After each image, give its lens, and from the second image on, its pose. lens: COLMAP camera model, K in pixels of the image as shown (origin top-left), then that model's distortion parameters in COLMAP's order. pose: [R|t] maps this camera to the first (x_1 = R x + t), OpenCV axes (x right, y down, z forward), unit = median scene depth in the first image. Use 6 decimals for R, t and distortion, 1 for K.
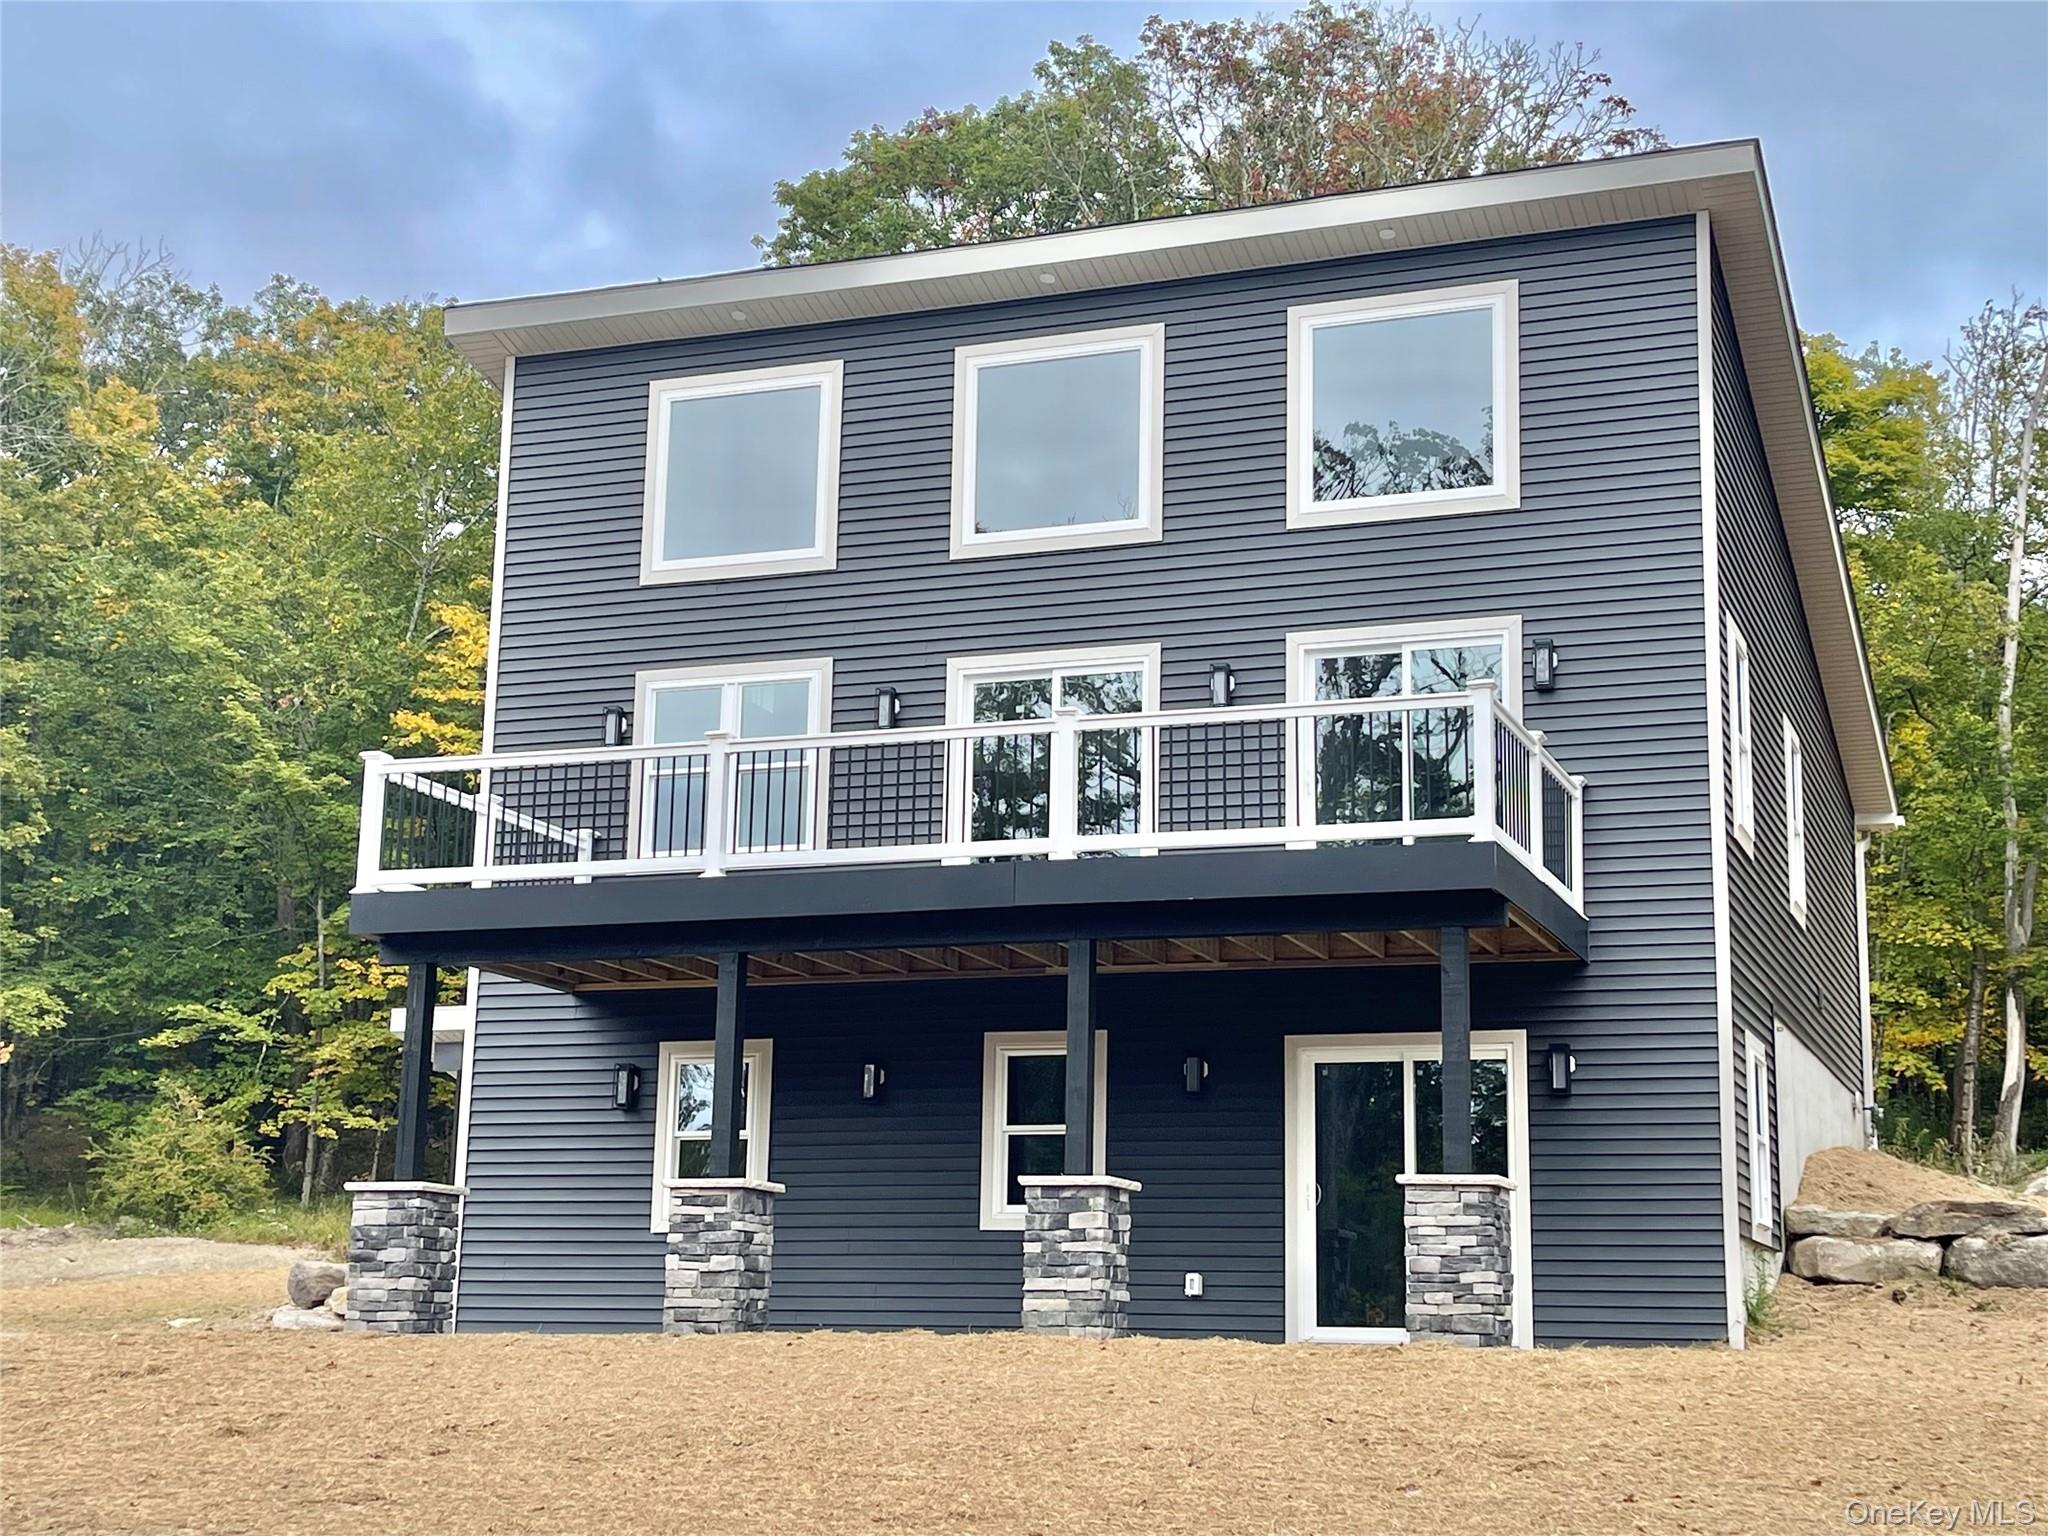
lens RADIAL K [[2855.9, 0, 1019.3], [0, 2855.9, 794.7], [0, 0, 1]] dist [0.189610, -0.644508]
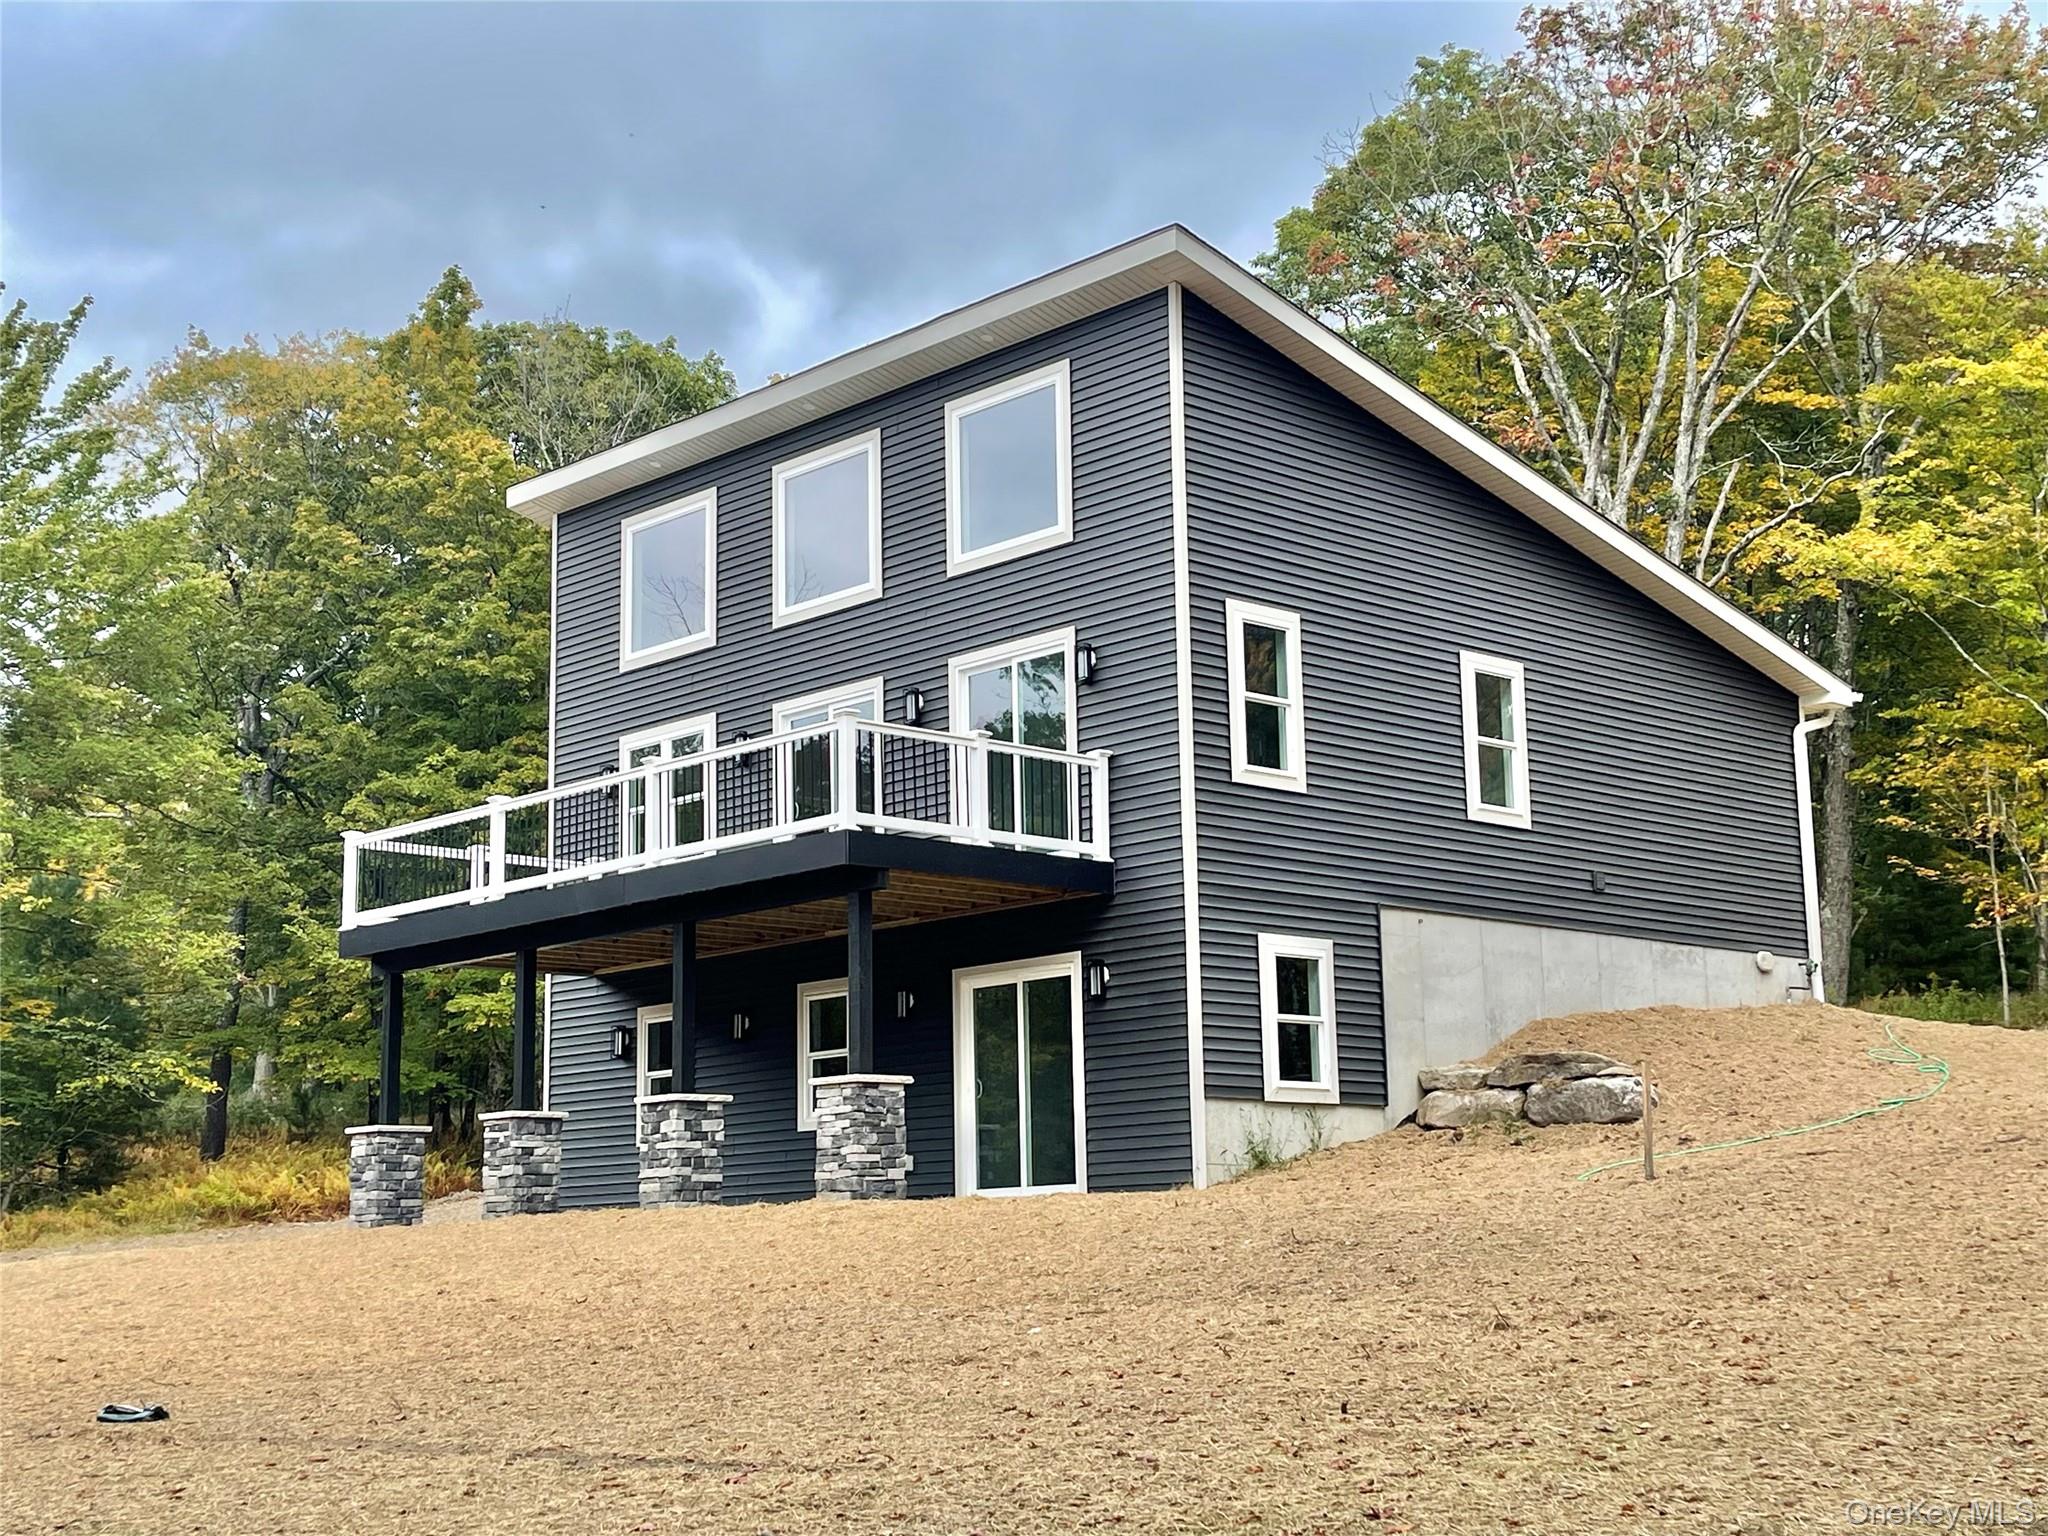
lens RADIAL K [[2725.6, 0, 1024.0], [0, 2725.6, 768.0], [0, 0, 1]] dist [0.108520, -0.043898]
pose [[0.898784, -0.117434, -0.422369, 0.653754], [0.125188, 0.992088, -0.009443, 0.008719], [0.420137, -0.044388, 0.906375, -0.106234]]
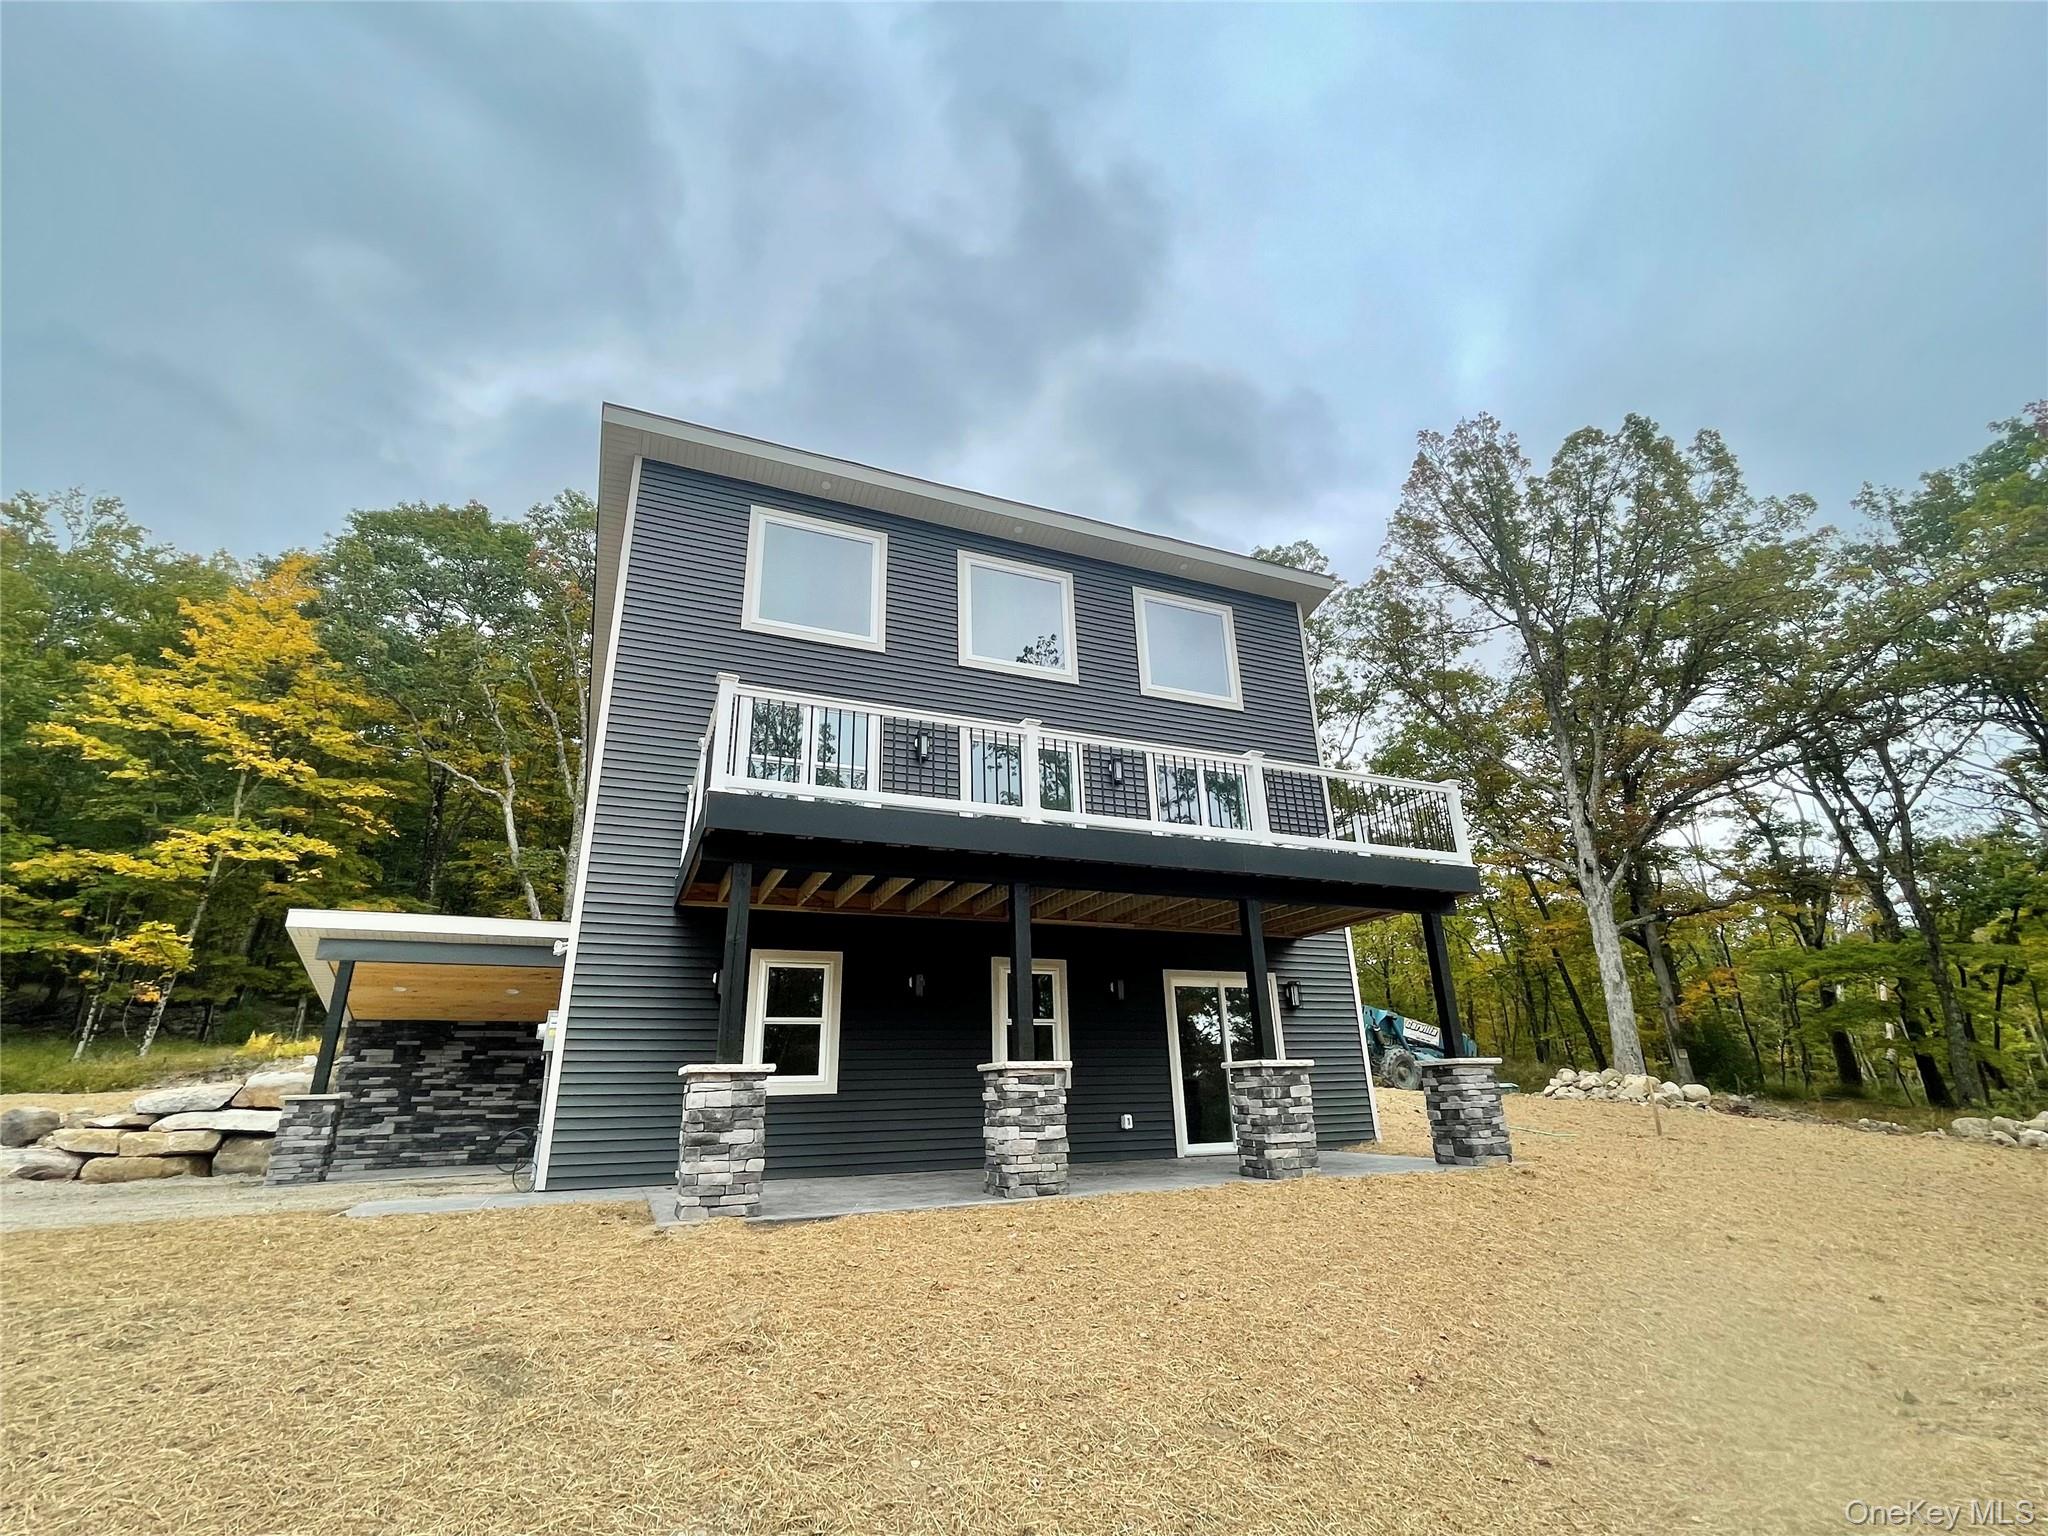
lens RADIAL K [[930.3, 0, 1017.6], [0, 930.3, 770.3], [0, 0, 1]] dist [-0.000979, 0.000318]
pose [[0.718698, 0.196592, 0.666952, -0.372662], [-0.100889, 0.978531, -0.179716, 0.075420], [-0.687964, 0.061874, 0.723103, 0.640025]]
